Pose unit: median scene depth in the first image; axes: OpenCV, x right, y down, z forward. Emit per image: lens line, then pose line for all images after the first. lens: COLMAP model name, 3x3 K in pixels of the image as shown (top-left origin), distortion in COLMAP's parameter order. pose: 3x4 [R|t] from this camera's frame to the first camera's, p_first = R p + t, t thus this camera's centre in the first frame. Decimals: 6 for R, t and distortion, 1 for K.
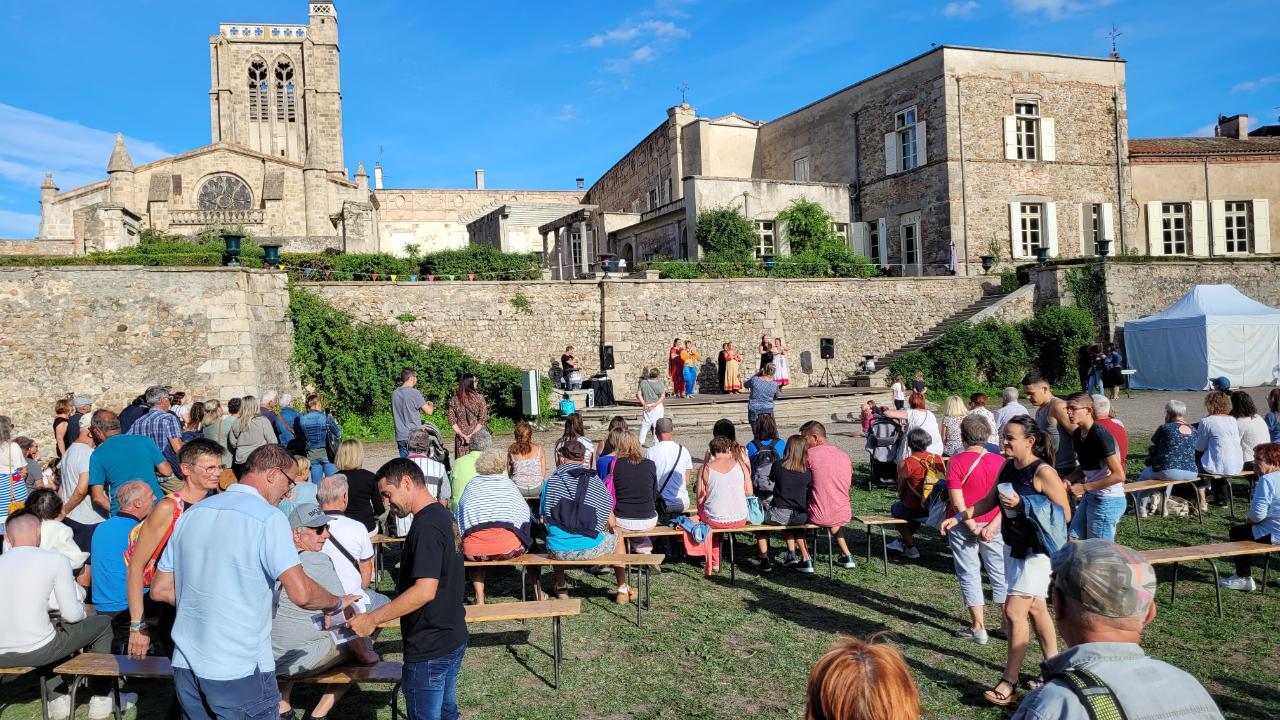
lens RADIAL K [[956.6, 0, 640.0], [0, 956.6, 360.0], [0, 0, 1]] dist [0.003315, 0.000817]
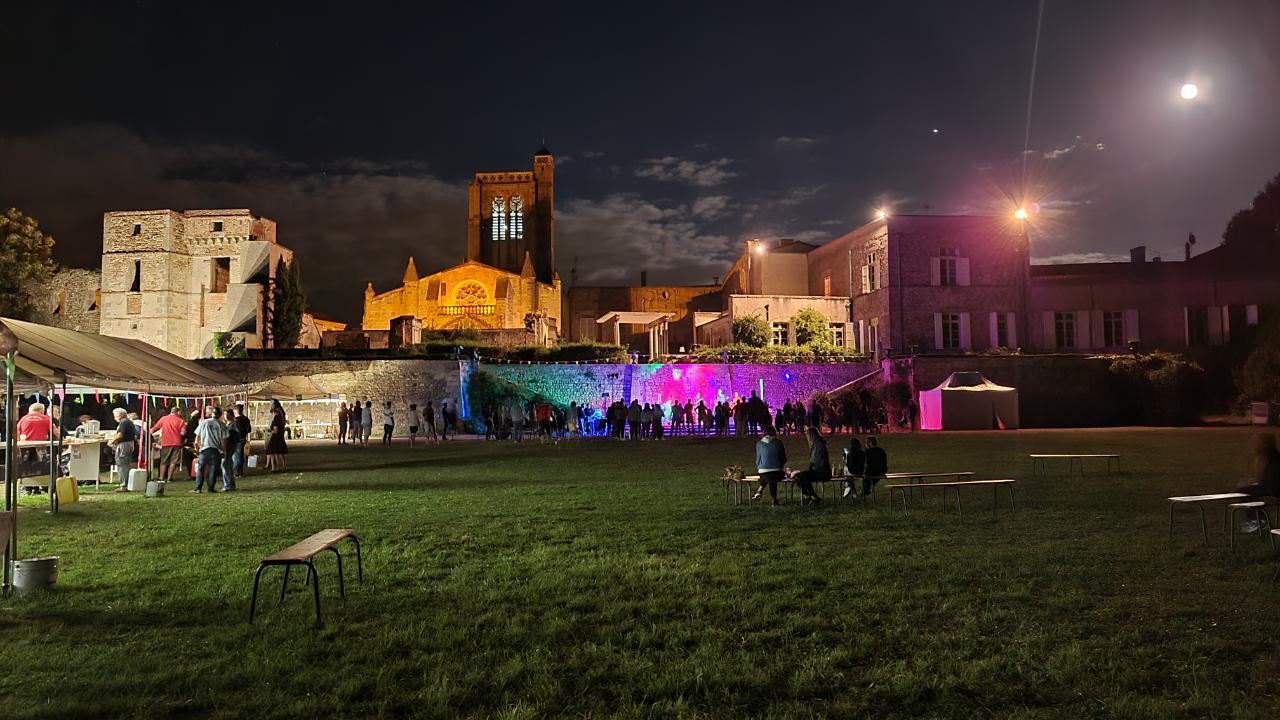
lens RADIAL K [[956.6, 0, 640.0], [0, 956.6, 360.0], [0, 0, 1]] dist [0.003315, 0.000817]
pose [[0.969068, 0.014024, -0.246397, 0.299612], [-0.028999, 0.997938, -0.057256, 0.013413], [0.245086, 0.062630, 0.967476, -0.592829]]
